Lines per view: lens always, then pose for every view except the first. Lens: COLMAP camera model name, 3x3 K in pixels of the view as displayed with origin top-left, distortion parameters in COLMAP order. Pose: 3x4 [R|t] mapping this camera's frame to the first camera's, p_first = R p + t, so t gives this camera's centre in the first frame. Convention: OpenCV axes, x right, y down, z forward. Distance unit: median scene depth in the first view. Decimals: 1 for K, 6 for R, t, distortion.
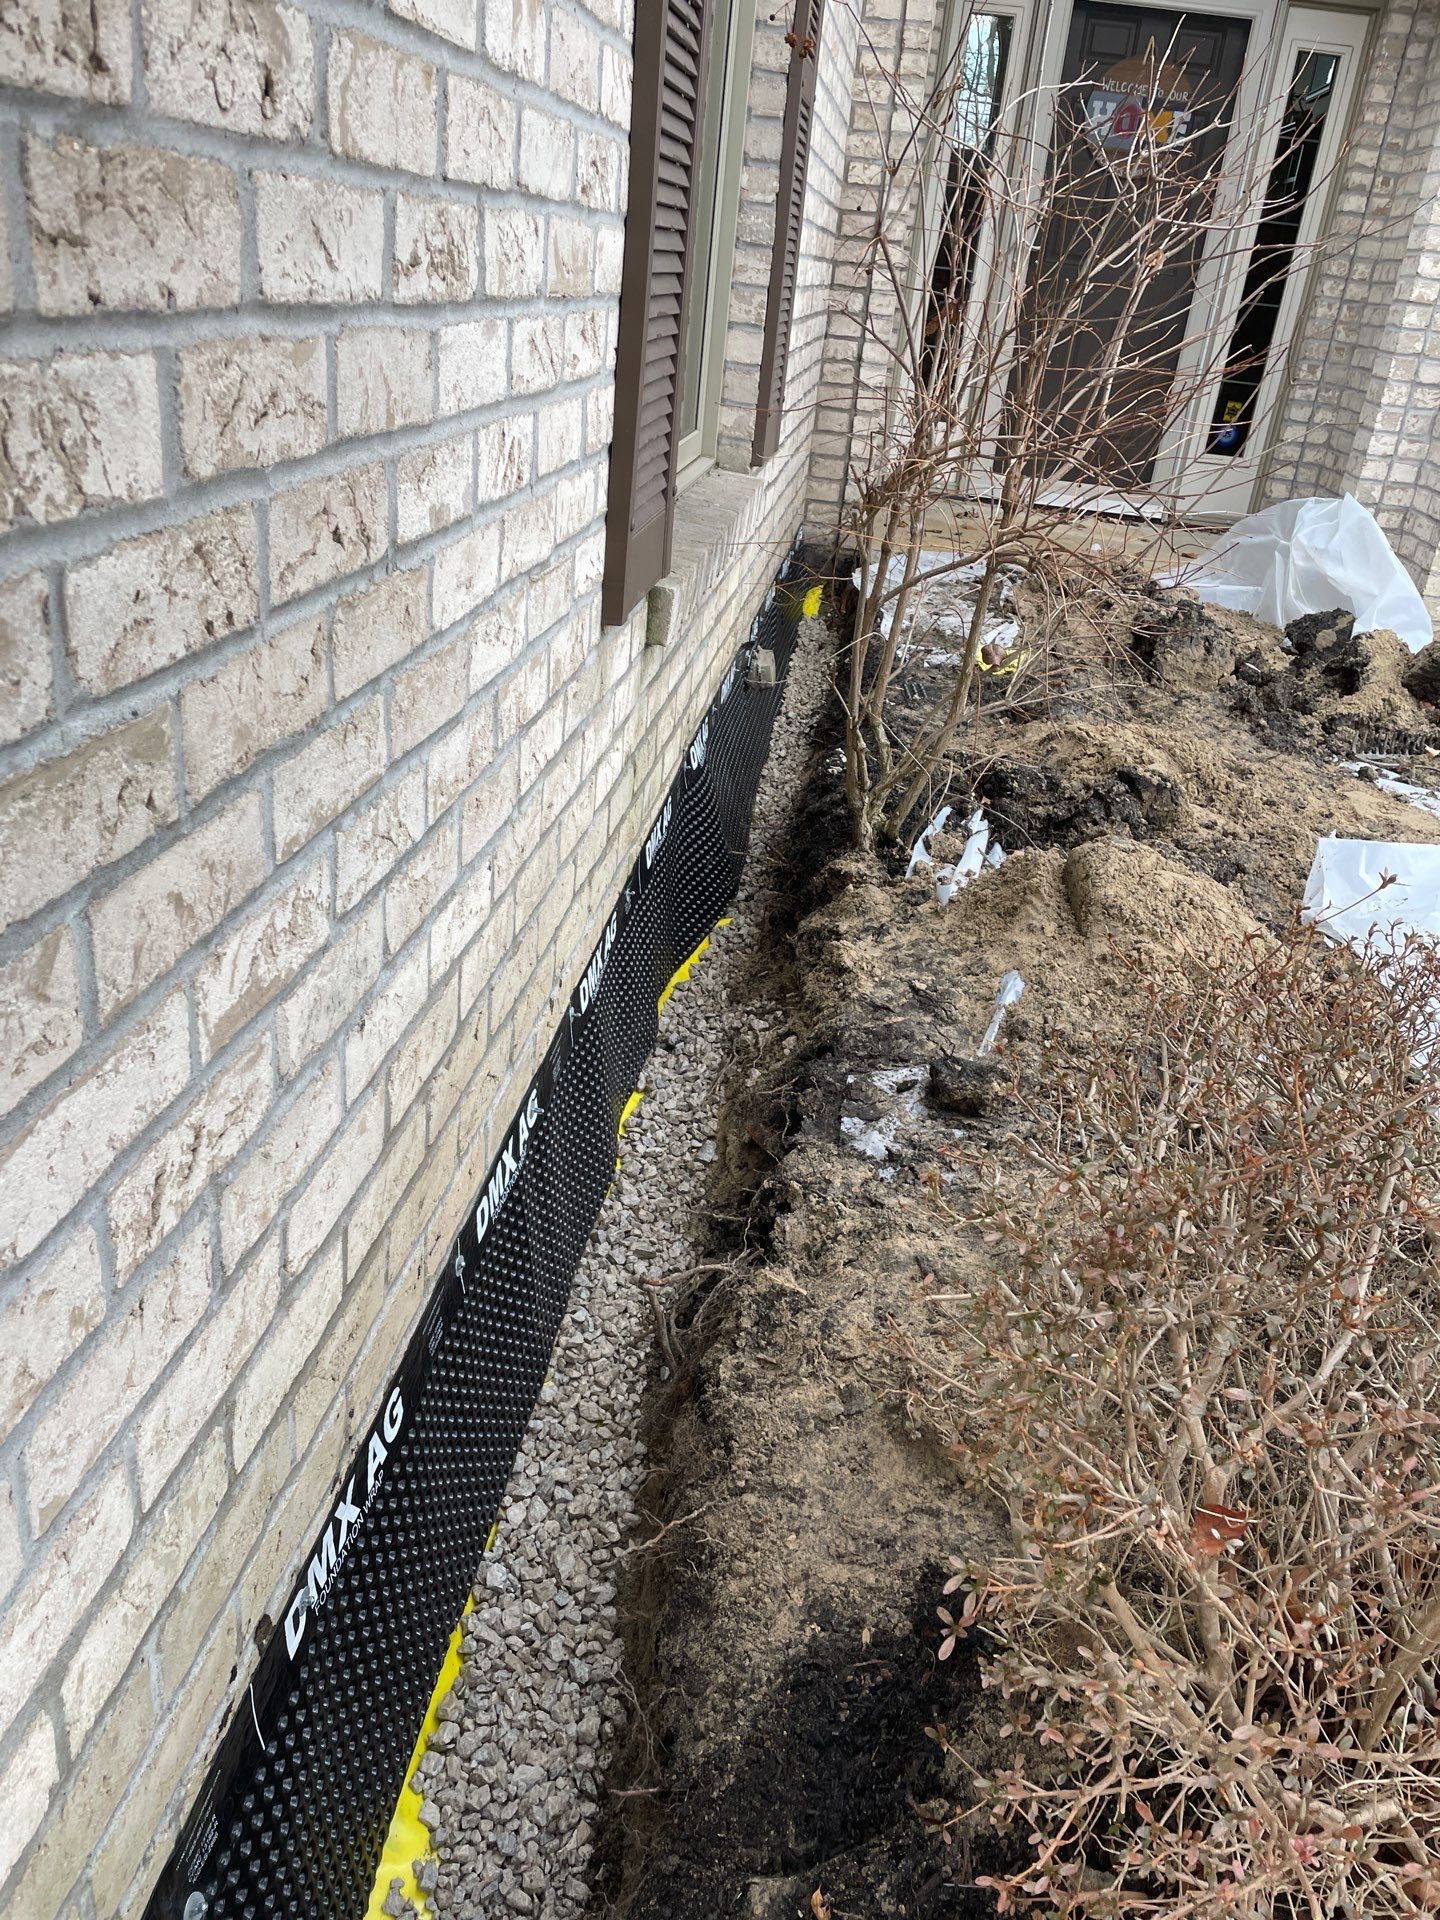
lens RADIAL K [[1375.9, 0, 719.5], [0, 1375.9, 972.8], [0, 0, 1]] dist [0.101323, -0.118554]
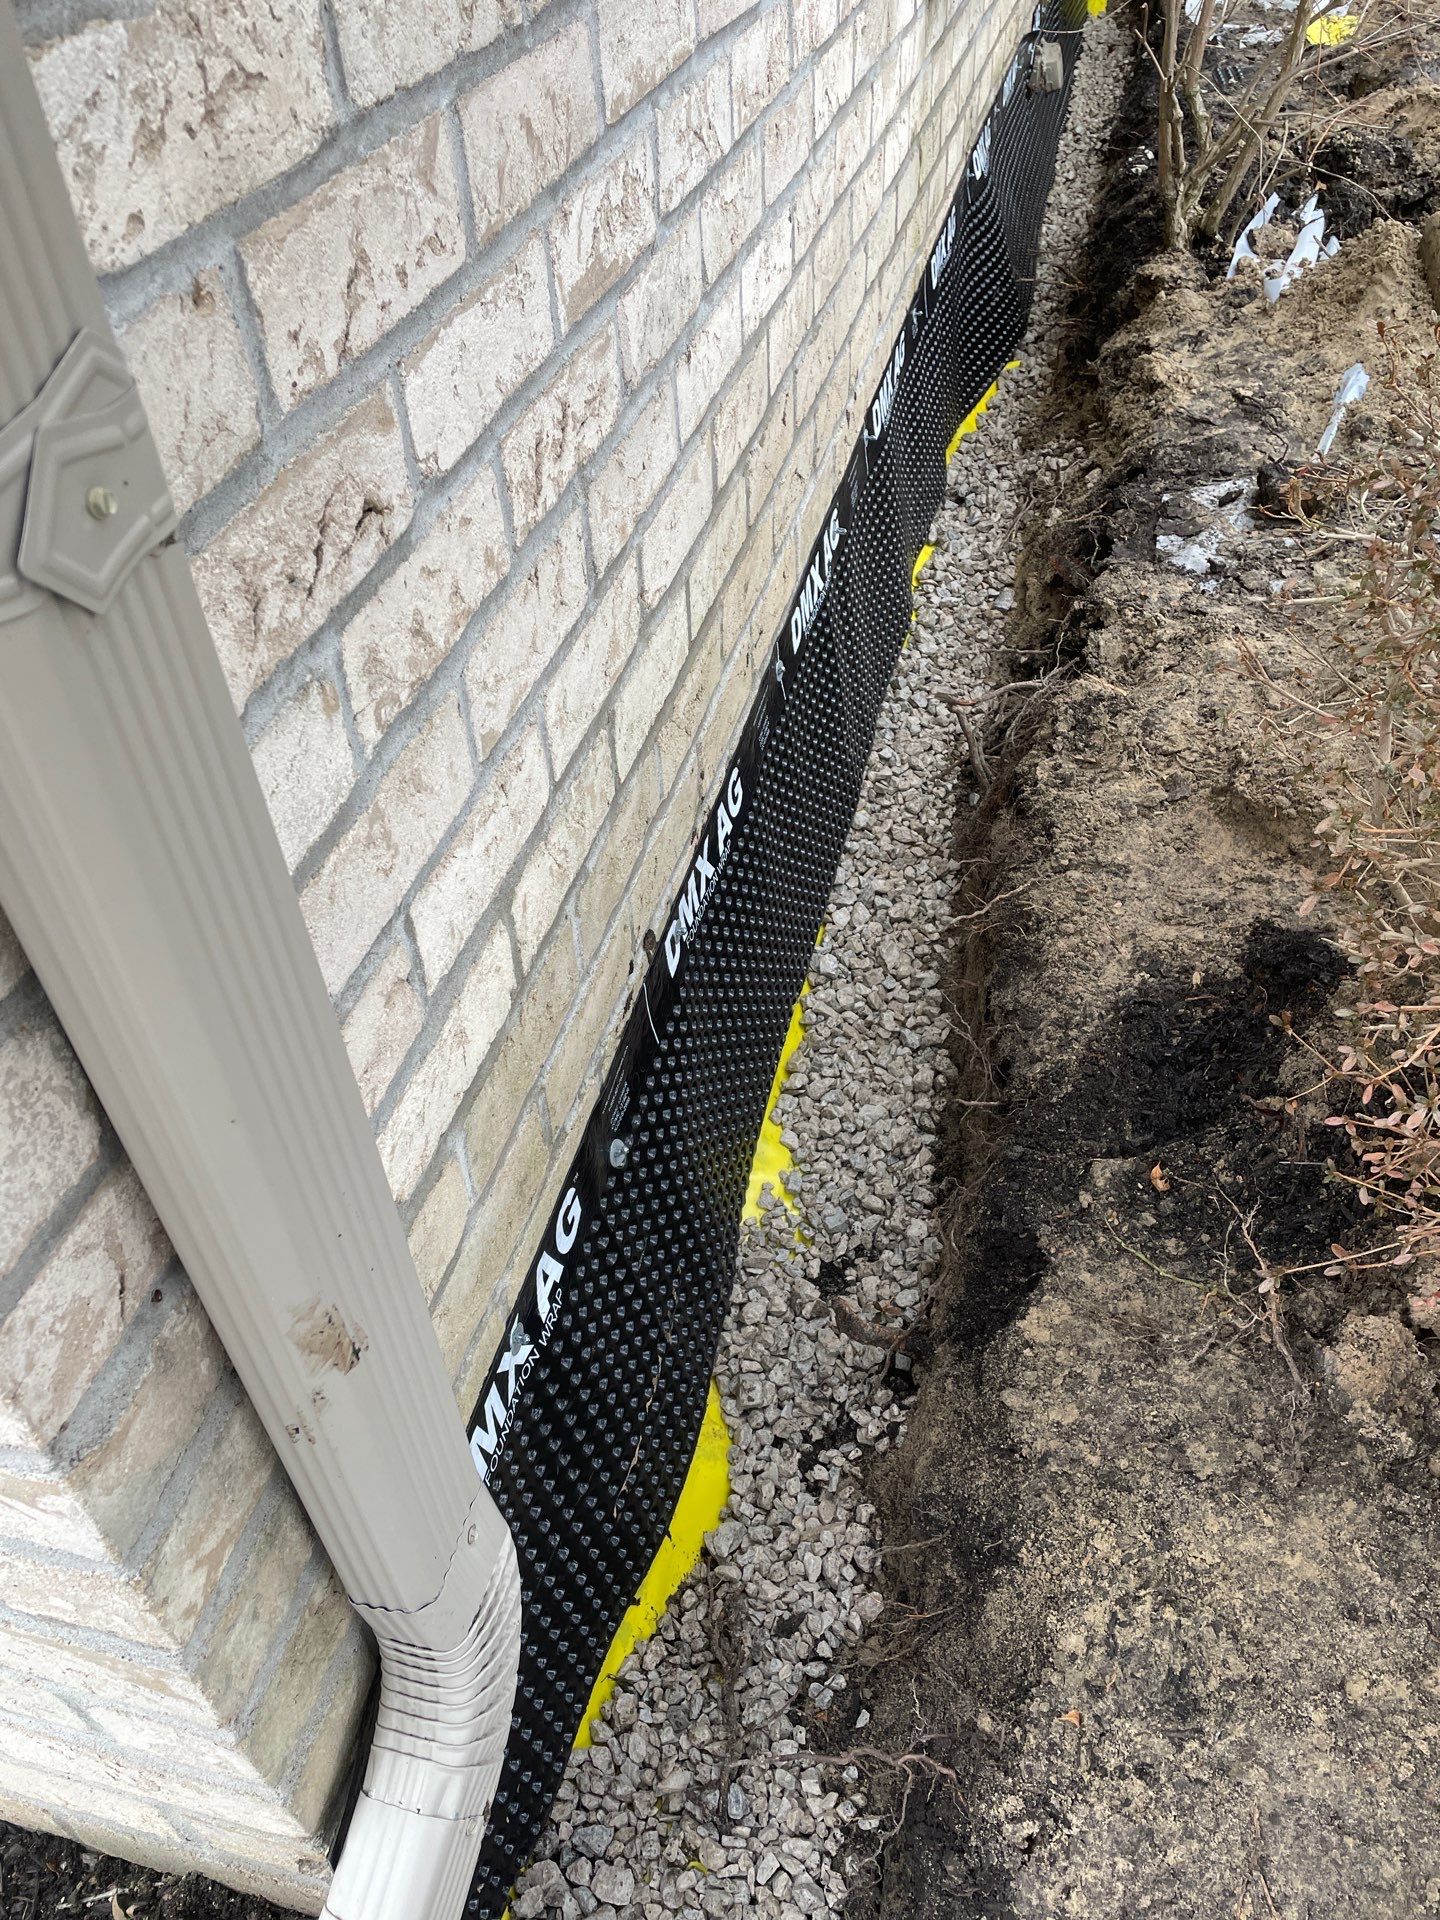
lens RADIAL K [[1375.9, 0, 719.5], [0, 1375.9, 972.8], [0, 0, 1]] dist [0.101323, -0.118554]
pose [[0.984559, -0.022485, -0.173605, -0.055710], [0.067979, 0.962997, 0.260799, 0.148612], [0.161317, -0.268574, 0.949655, -0.036046]]
